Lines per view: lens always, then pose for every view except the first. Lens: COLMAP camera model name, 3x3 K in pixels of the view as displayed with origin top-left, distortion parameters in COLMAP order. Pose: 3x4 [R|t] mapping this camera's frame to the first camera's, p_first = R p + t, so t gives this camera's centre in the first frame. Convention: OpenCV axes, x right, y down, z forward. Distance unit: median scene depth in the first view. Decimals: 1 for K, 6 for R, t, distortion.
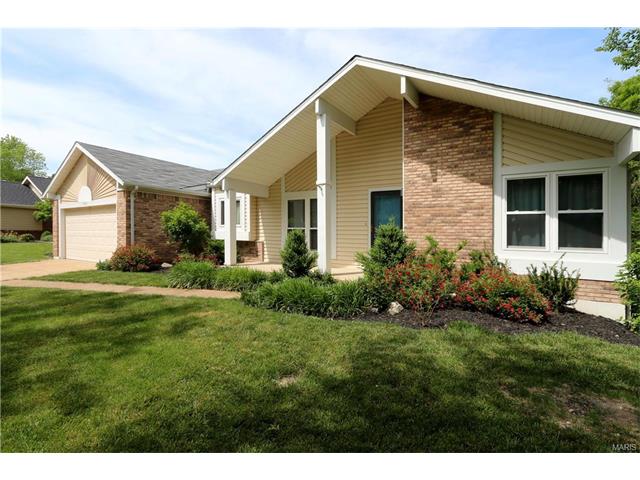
lens RADIAL K [[311.5, 0, 319.1], [0, 311.5, 241.2], [0, 0, 1]] dist [0.001799, -0.000781]
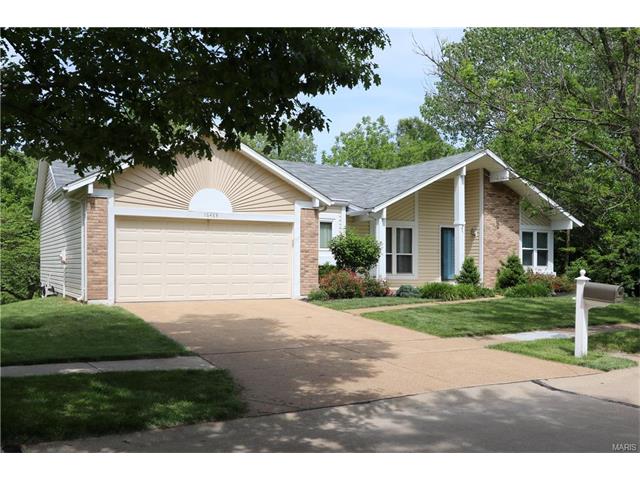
lens RADIAL K [[628.8, 0, 319.5], [0, 628.8, 239.5], [0, 0, 1]] dist [0.008042, 0.000000]
pose [[0.475044, 0.024426, 0.879623, -3.185467], [0.012105, 0.999339, -0.034288, -0.026629], [-0.879879, 0.026936, 0.474434, 0.235761]]
